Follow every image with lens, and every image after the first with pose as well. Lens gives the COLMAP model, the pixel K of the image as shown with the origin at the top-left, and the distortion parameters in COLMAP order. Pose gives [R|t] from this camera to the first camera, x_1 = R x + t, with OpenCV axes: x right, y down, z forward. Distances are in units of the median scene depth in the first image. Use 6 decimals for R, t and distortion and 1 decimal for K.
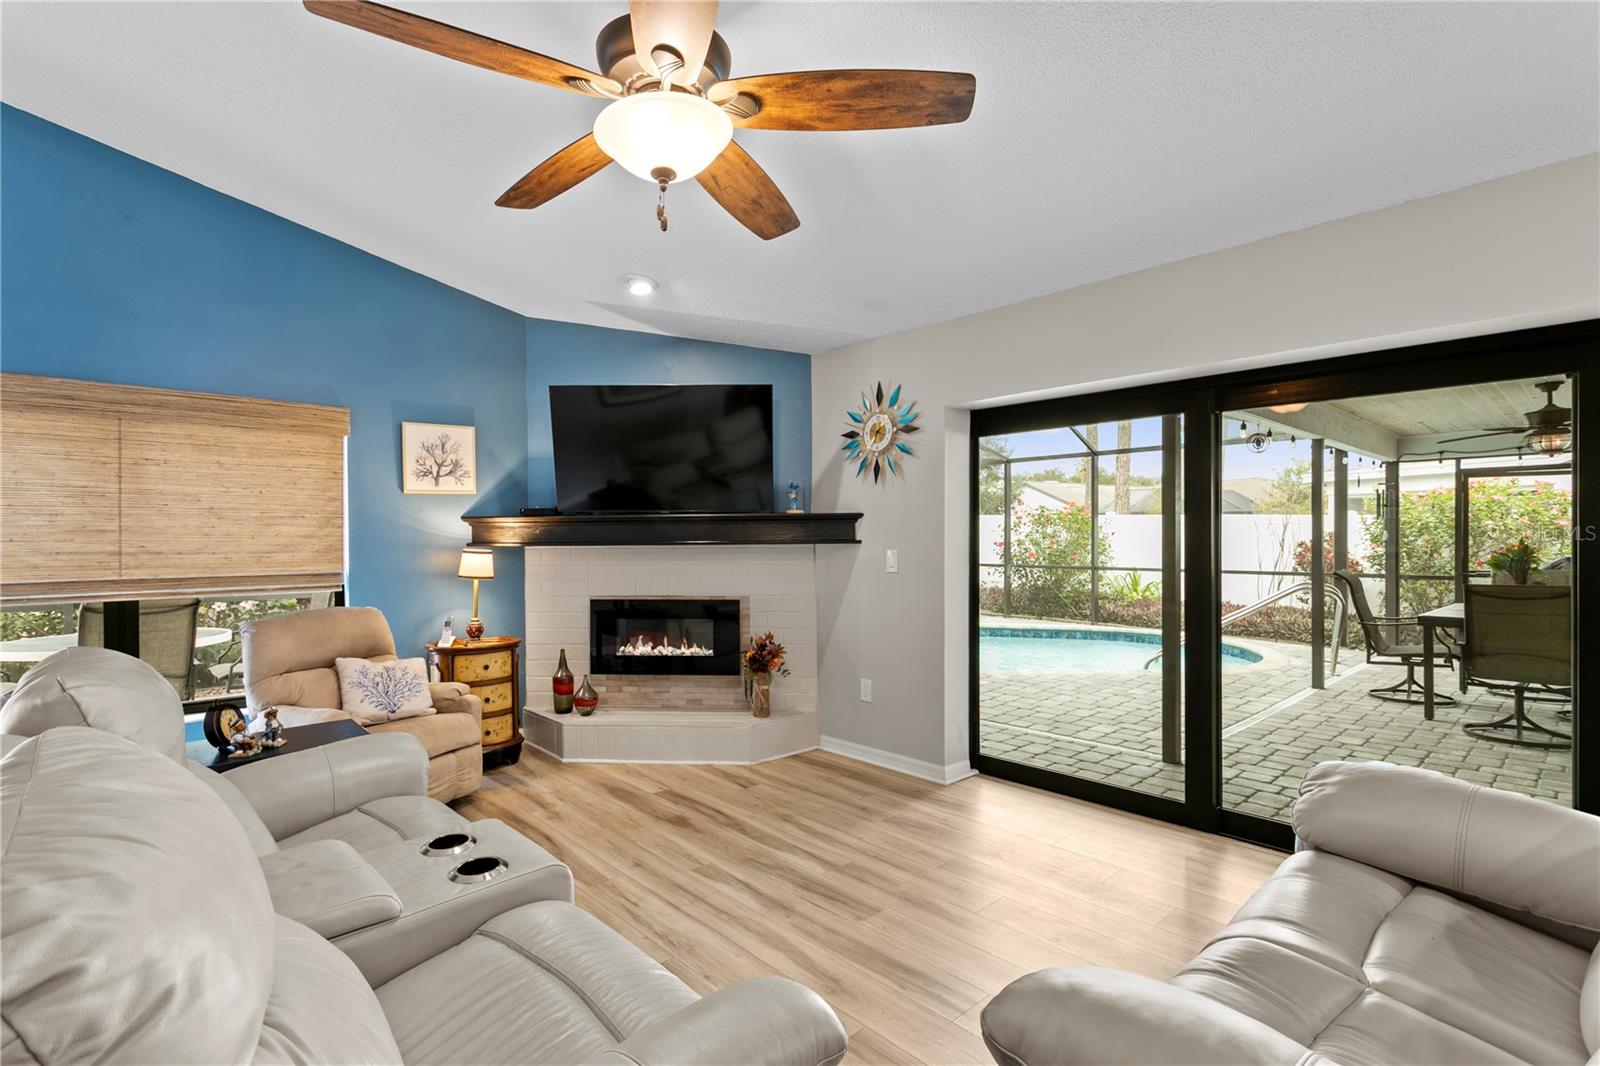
lens RADIAL K [[764.4, 0, 784.3], [0, 764.4, 535.7], [0, 0, 1]] dist [0.002549, -0.000016]
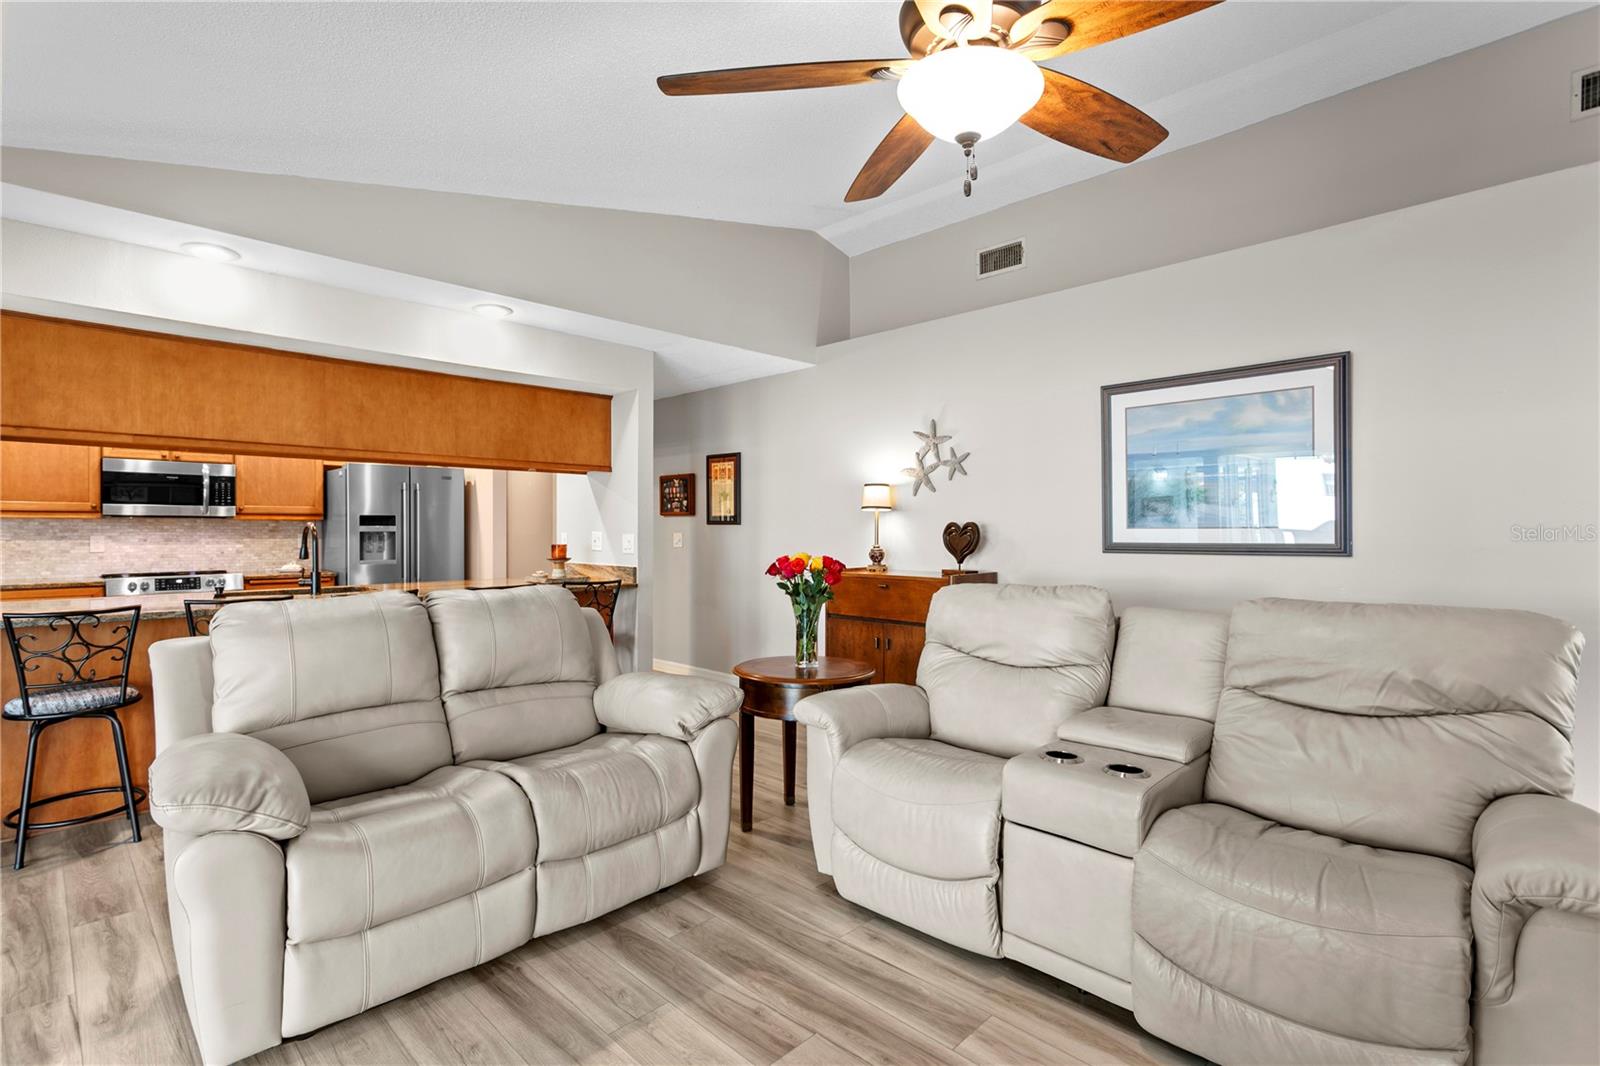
lens RADIAL K [[752.4, 0, 784.6], [0, 752.4, 533.7], [0, 0, 1]] dist [0.002662, 0.001080]
pose [[-0.998929, 0.006755, -0.045774, 0.057874], [0.006576, 0.999970, 0.004068, 0.012796], [0.045800, 0.003763, -0.998944, 0.919402]]
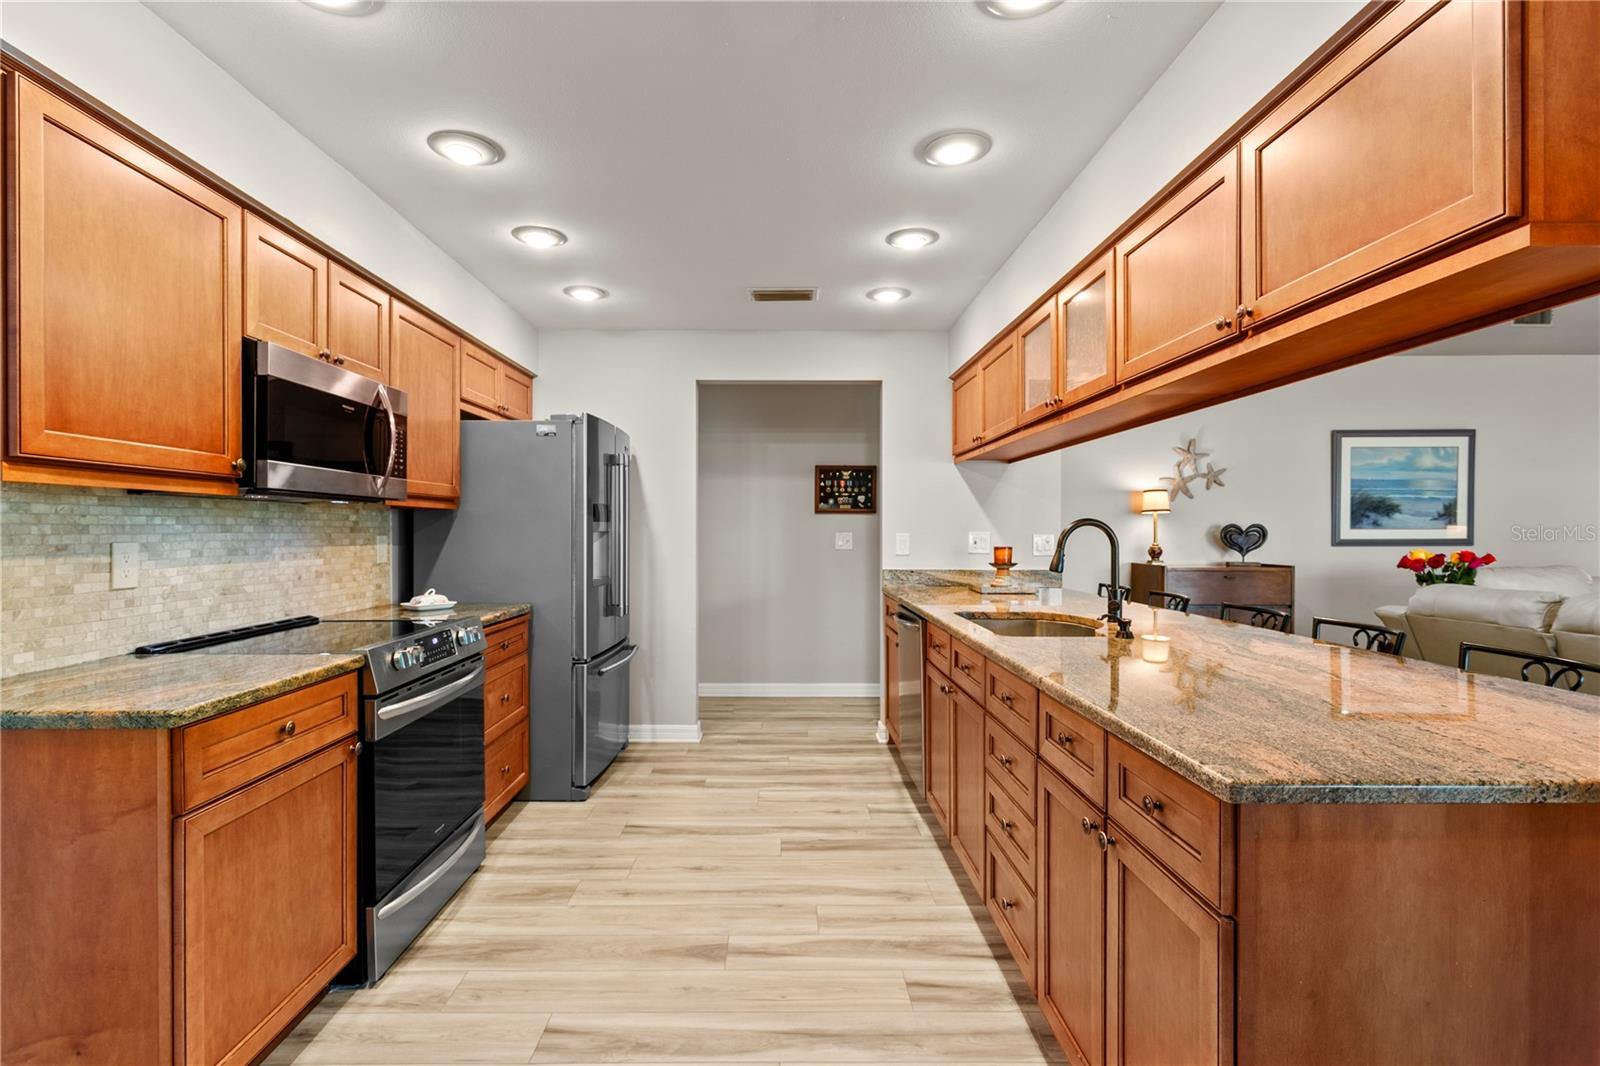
lens RADIAL K [[752.4, 0, 784.6], [0, 752.4, 533.7], [0, 0, 1]] dist [0.002662, 0.001080]
pose [[-0.673282, 0.008792, -0.739334, 1.309432], [0.003568, 0.999956, 0.008642, 0.005076], [0.739378, 0.003181, -0.673284, 0.159394]]
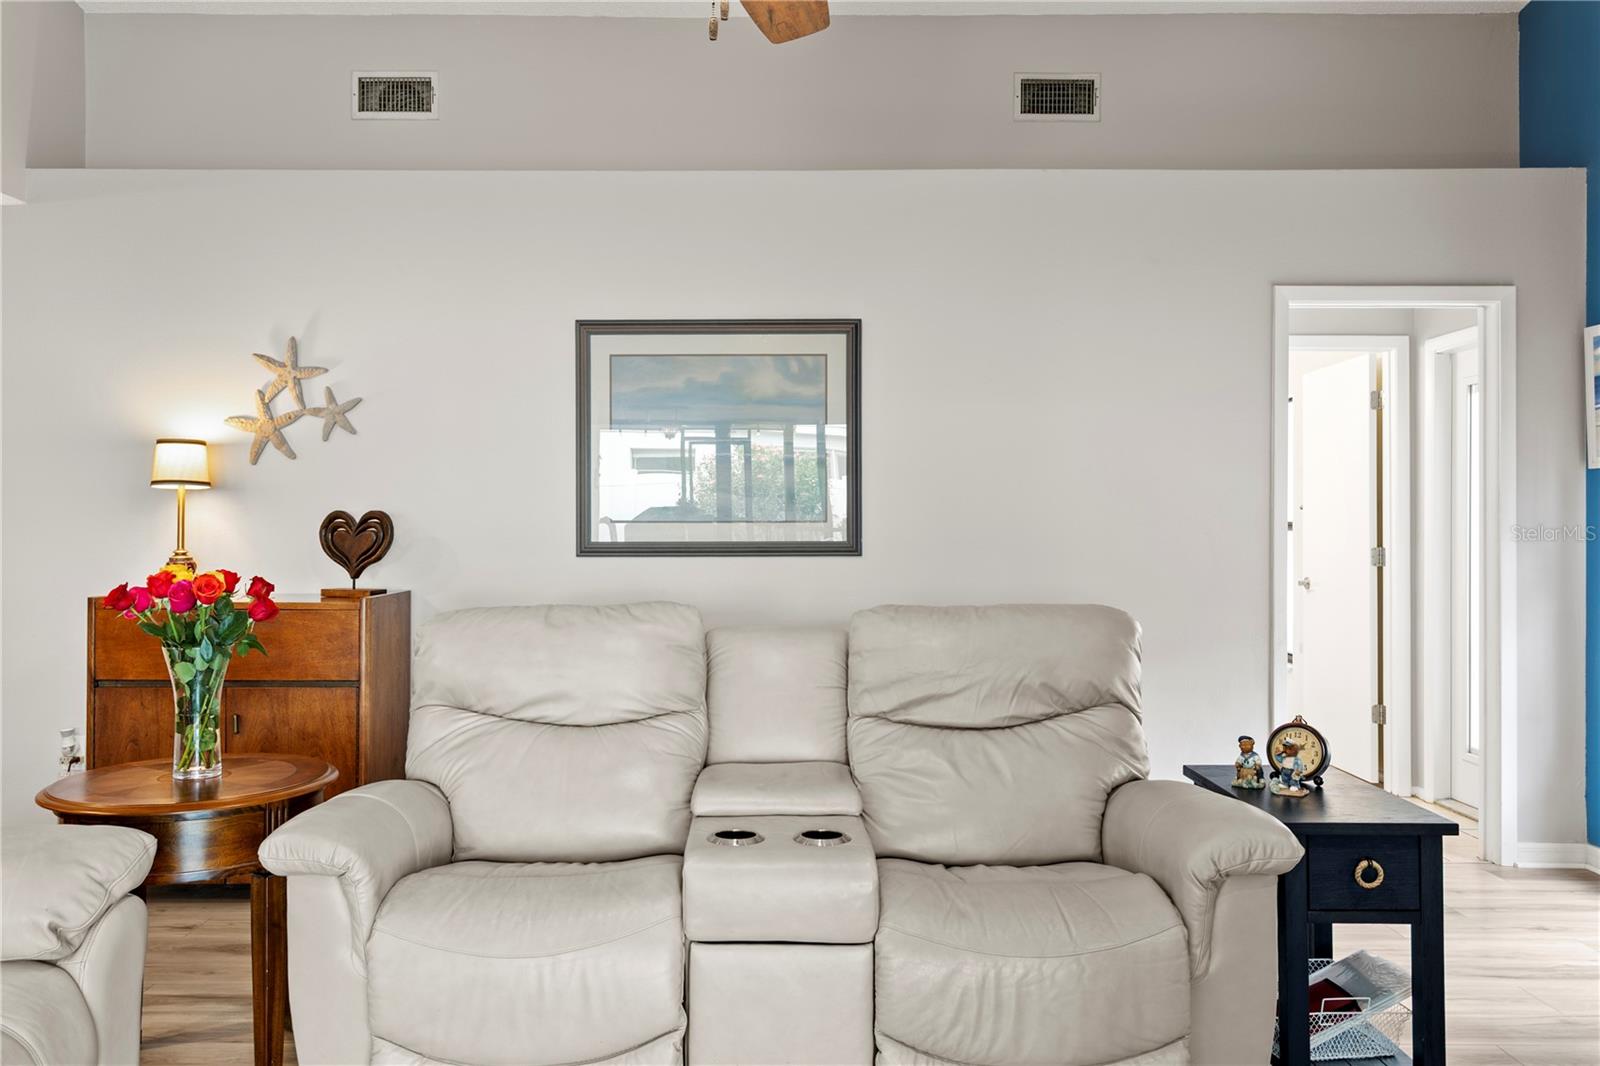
lens RADIAL K [[1176.8, 0, 769.5], [0, 1176.8, 519.4], [0, 0, 1]] dist [0.003760, -0.004739]
pose [[-0.675620, 0.000275, -0.737250, 0.271380], [0.002174, 0.999996, -0.001620, 0.012333], [0.737247, -0.002697, -0.675618, 0.818383]]
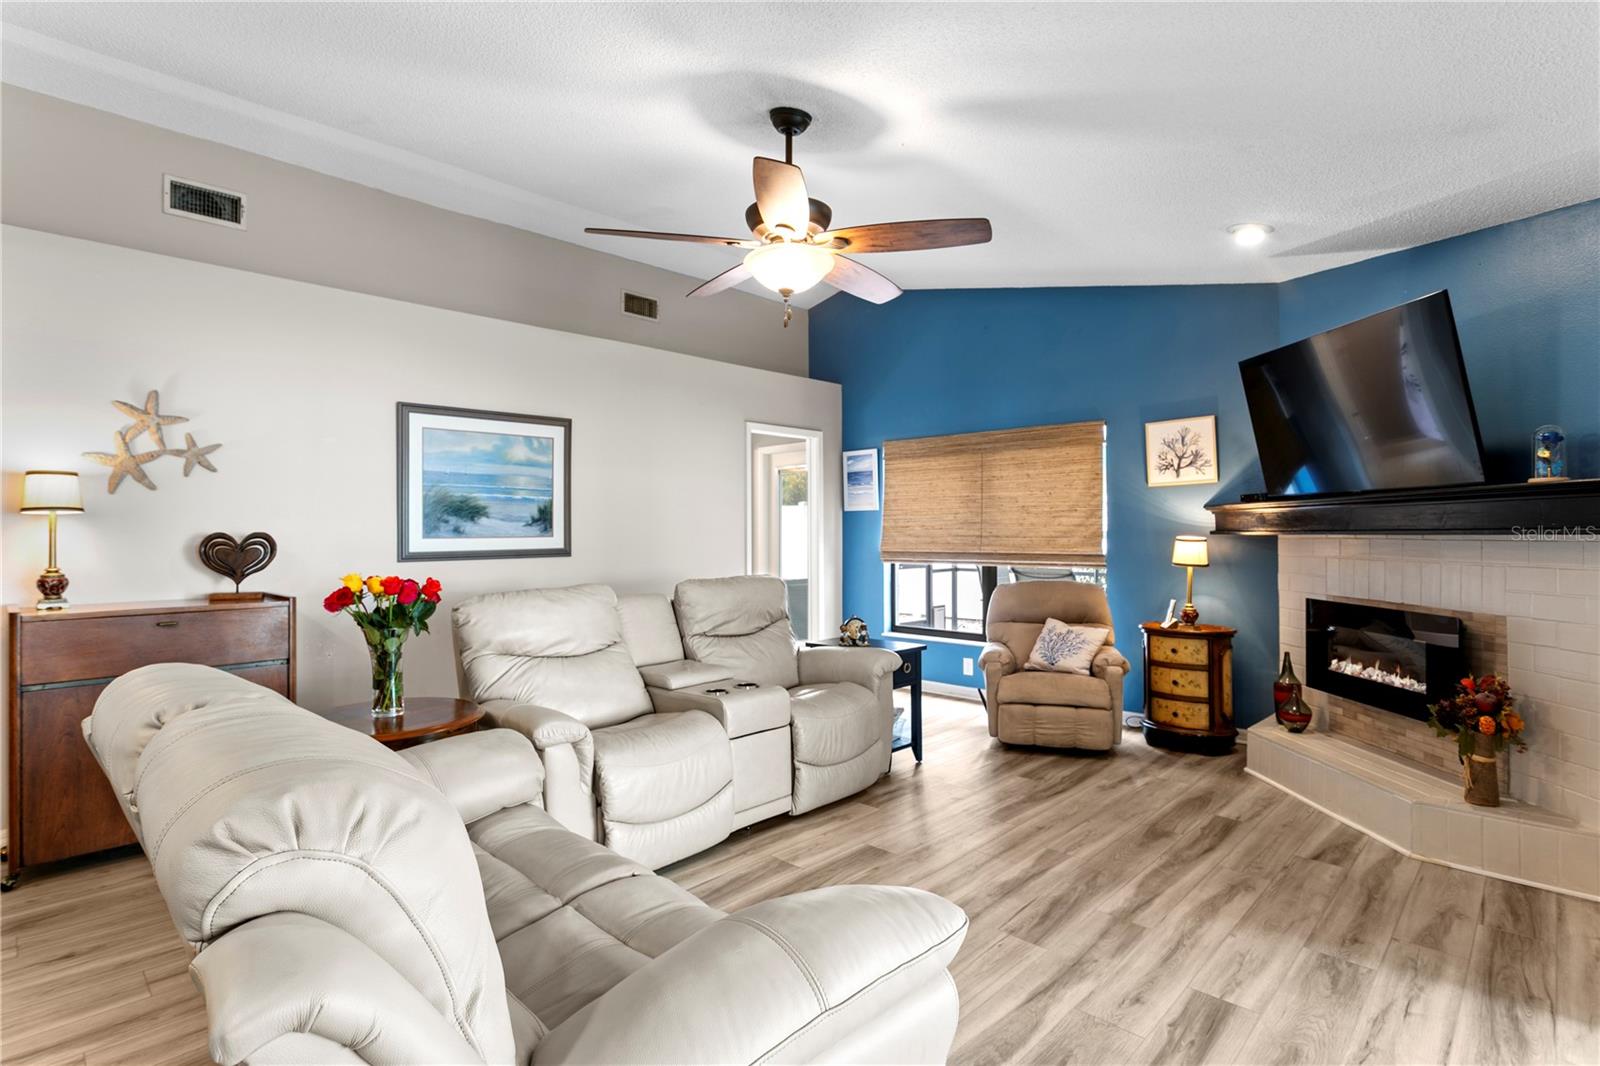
lens RADIAL K [[785.7, 0, 777.0], [0, 785.7, 526.5], [0, 0, 1]] dist [-0.007491, -0.000268]
pose [[0.044112, -0.000955, -0.999026, 0.668438], [0.006785, 0.999977, -0.000656, 0.000363], [0.999004, -0.006749, 0.044118, 0.428191]]
